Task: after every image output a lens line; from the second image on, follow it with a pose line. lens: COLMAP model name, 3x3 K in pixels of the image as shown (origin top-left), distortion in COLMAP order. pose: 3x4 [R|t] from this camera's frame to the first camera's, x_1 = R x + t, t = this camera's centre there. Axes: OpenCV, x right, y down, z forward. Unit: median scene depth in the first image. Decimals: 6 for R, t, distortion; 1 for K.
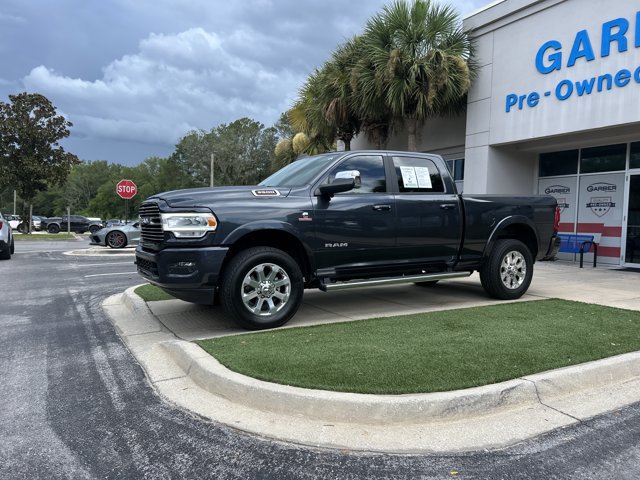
lens RADIAL K [[489.4, 0, 326.5], [0, 489.4, 246.8], [0, 0, 1]] dist [0.044872, -0.049491]
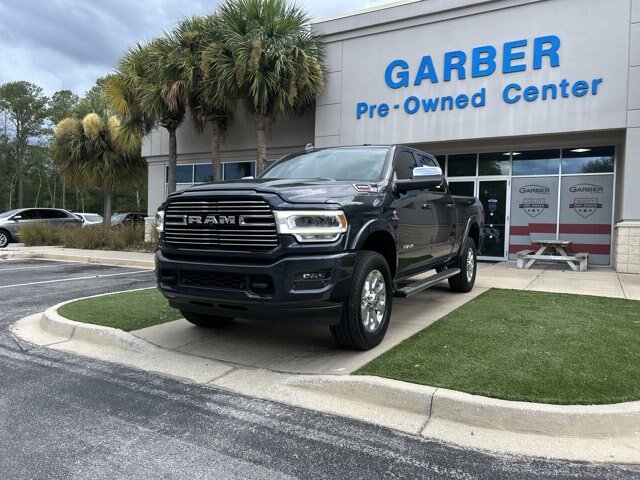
lens RADIAL K [[489.4, 0, 331.3], [0, 489.4, 234.4], [0, 0, 1]] dist [0.044872, -0.049491]
pose [[0.859709, -0.012961, 0.510620, -0.380742], [0.022973, 0.999648, -0.013305, -0.011569], [-0.510267, 0.023169, 0.859704, 0.183672]]
